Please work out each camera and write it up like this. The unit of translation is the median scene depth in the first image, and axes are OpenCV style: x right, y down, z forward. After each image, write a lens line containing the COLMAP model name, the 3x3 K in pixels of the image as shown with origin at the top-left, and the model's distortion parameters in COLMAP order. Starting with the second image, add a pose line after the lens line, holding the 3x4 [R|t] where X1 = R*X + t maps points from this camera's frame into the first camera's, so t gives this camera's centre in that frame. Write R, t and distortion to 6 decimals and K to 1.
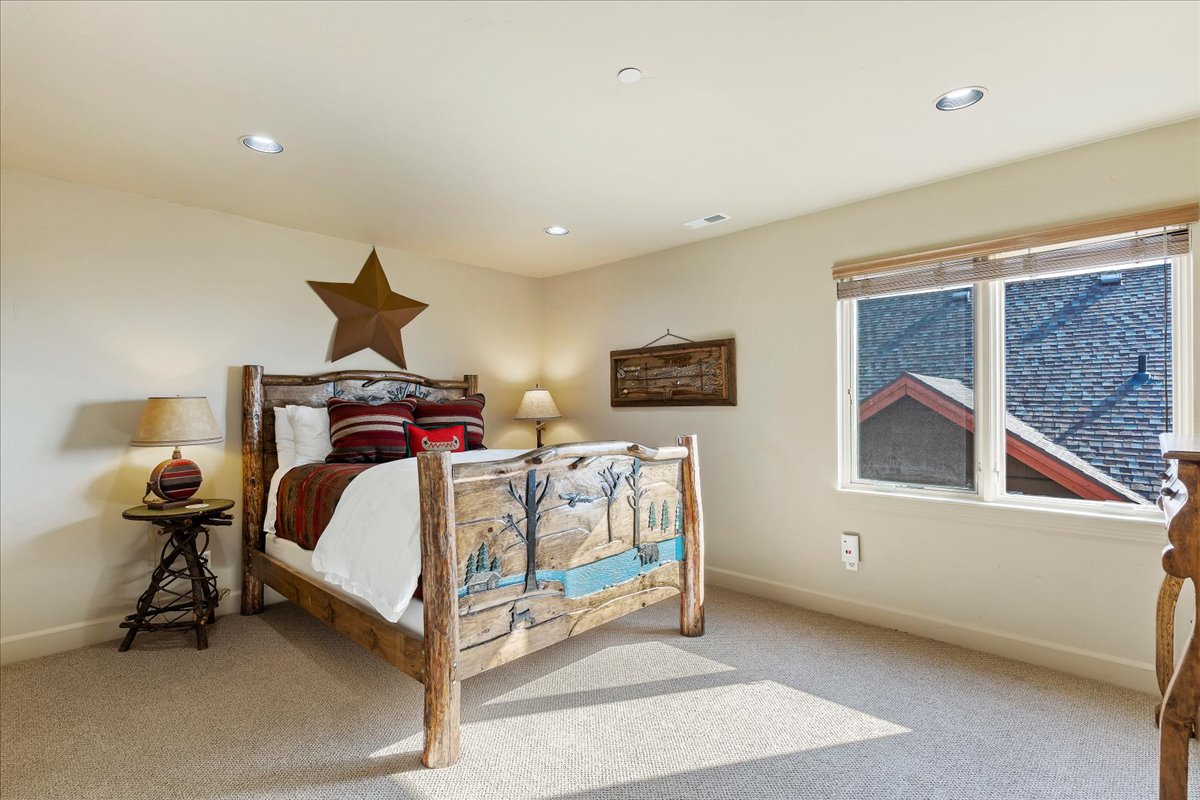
lens RADIAL K [[566.2, 0, 600.0], [0, 566.2, 400.0], [0, 0, 1]] dist [0.002170, 0.000215]
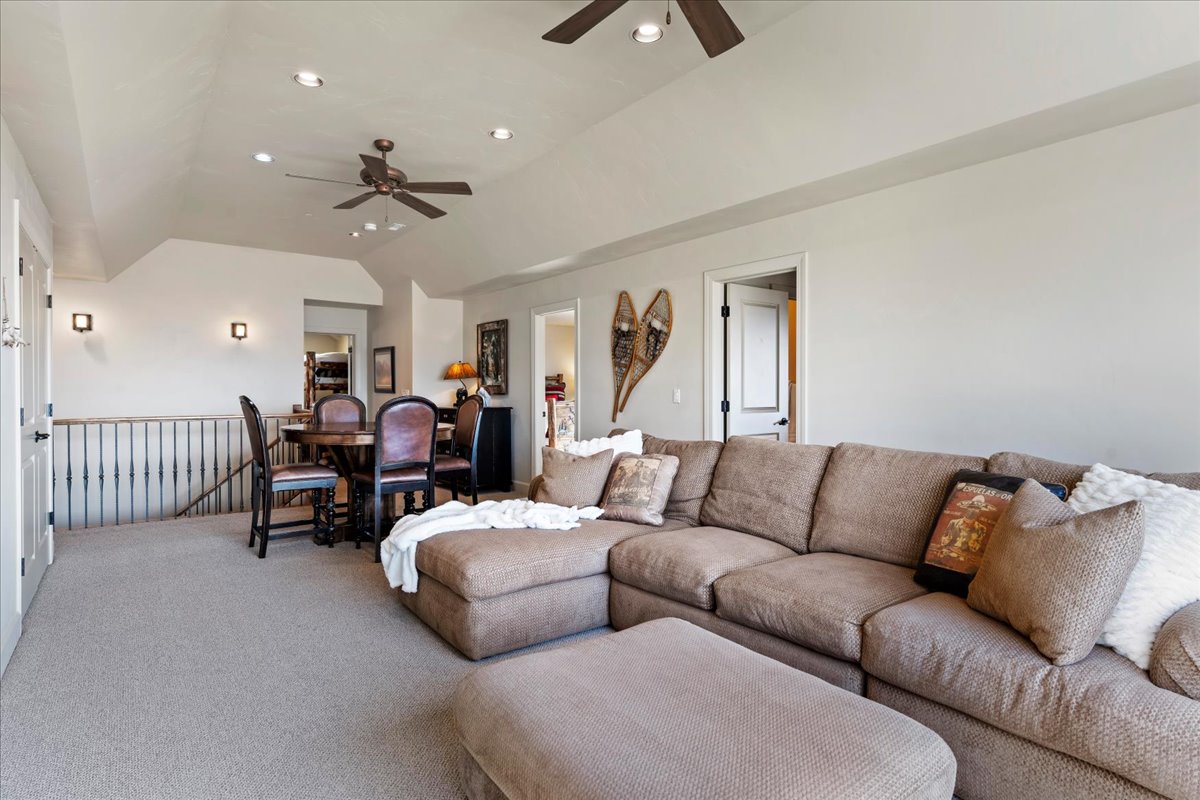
lens RADIAL K [[566.2, 0, 600.0], [0, 566.2, 400.0], [0, 0, 1]] dist [0.002170, 0.000215]
pose [[0.987789, 0.004547, -0.155731, 0.616191], [0.000055, 0.999564, 0.029537, -0.014175], [0.155797, -0.029185, 0.987358, -2.654062]]
